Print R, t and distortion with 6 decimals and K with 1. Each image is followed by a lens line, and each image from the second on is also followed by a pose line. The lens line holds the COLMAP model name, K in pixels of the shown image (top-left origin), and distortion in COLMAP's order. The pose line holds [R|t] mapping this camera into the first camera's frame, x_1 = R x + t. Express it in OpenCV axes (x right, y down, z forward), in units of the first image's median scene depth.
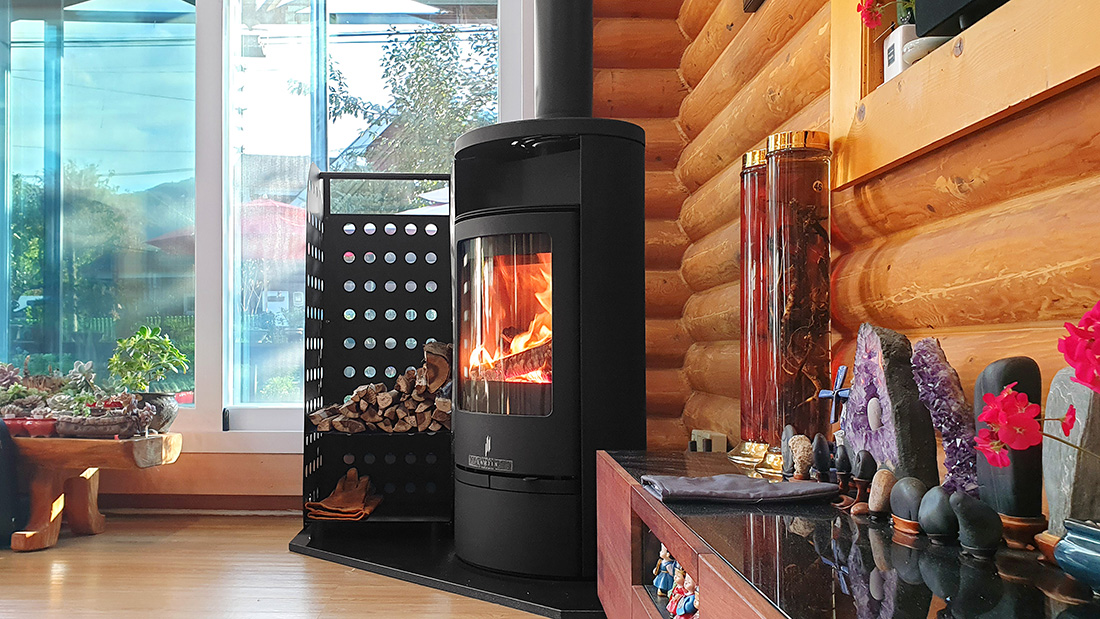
lens RADIAL K [[989.3, 0, 556.0], [0, 989.3, 313.2], [0, 0, 1]] dist [0.047500, -0.087906]
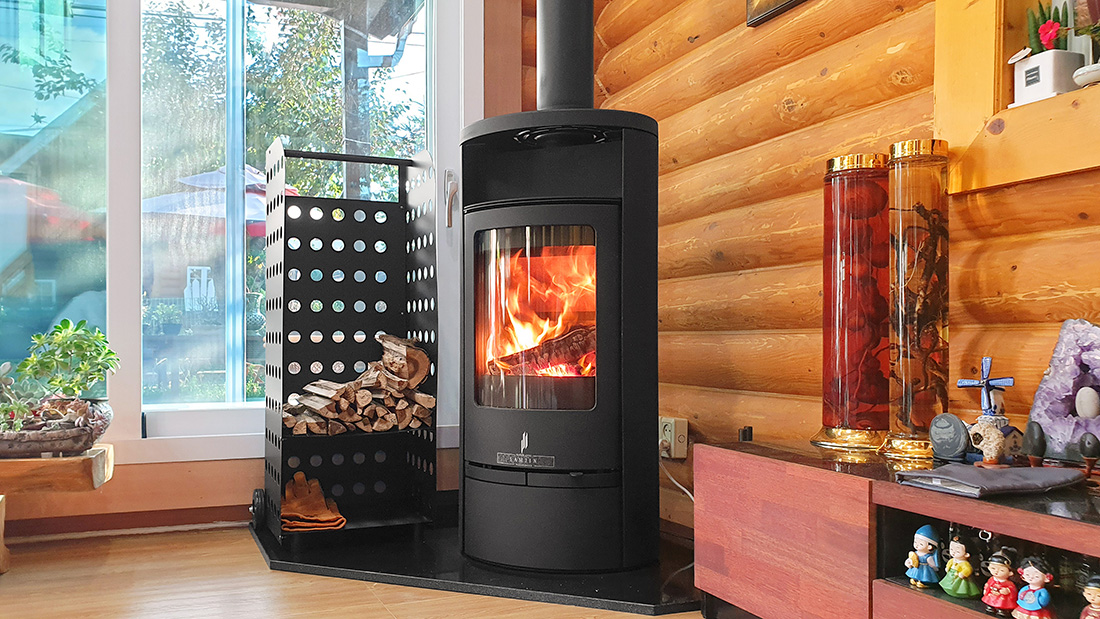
lens RADIAL K [[873.2, 0, 538.0], [0, 873.2, 325.0], [0, 0, 1]] dist [0.041569, -0.079249]
pose [[0.929103, -0.002336, 0.369812, -0.320700], [-0.006747, 0.999707, 0.023264, -0.001039], [-0.369758, -0.024110, 0.928815, 0.173459]]
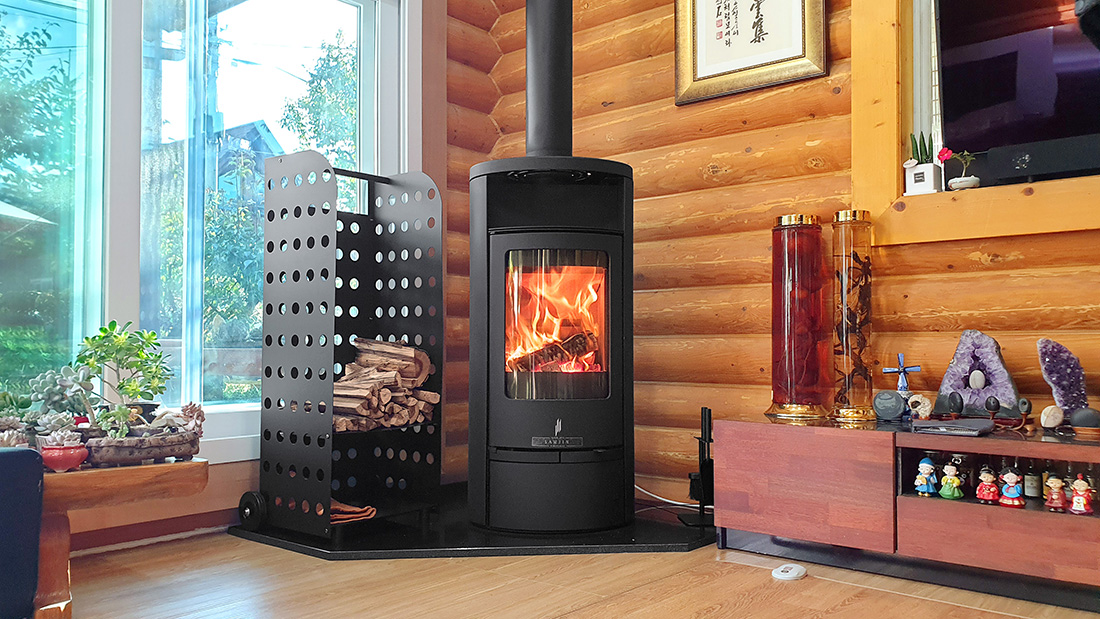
lens RADIAL K [[873.2, 0, 523.0], [0, 873.2, 291.7], [0, 0, 1]] dist [0.041569, -0.079249]
pose [[0.664995, 0.032394, 0.746145, -0.749237], [-0.021271, 0.999475, -0.024436, -0.001476], [-0.746545, 0.000379, 0.665335, 0.285520]]
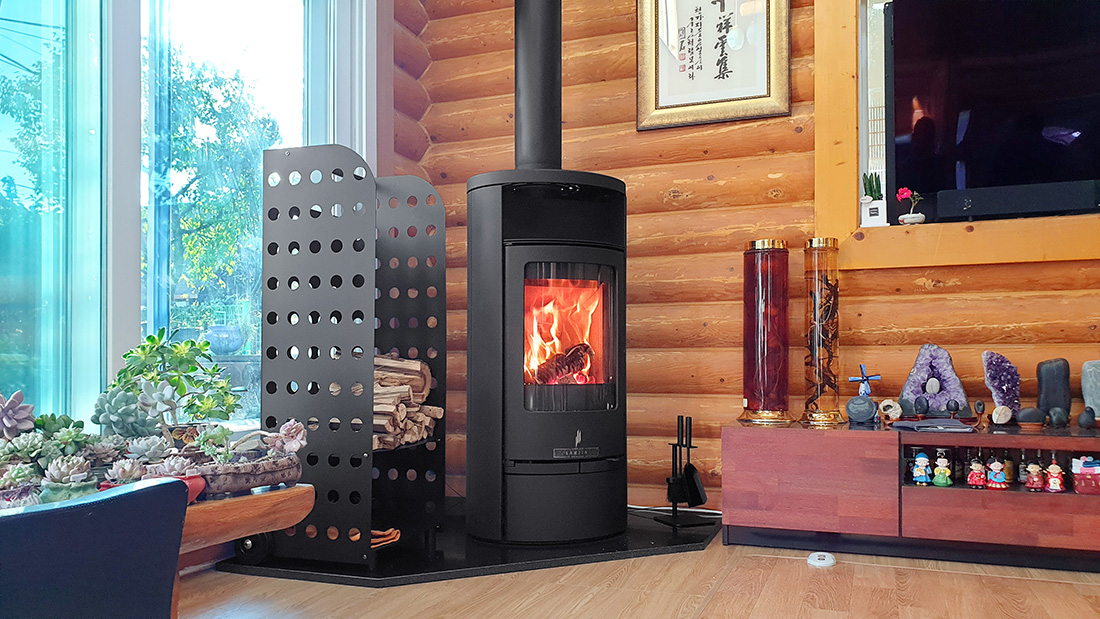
lens RADIAL K [[873.2, 0, 511.9], [0, 873.2, 315.7], [0, 0, 1]] dist [0.041569, -0.079249]
pose [[0.373818, 0.034930, 0.926844, -0.924655], [-0.029036, 0.999242, -0.025948, 0.012542], [-0.927048, -0.017212, 0.374548, 0.577584]]
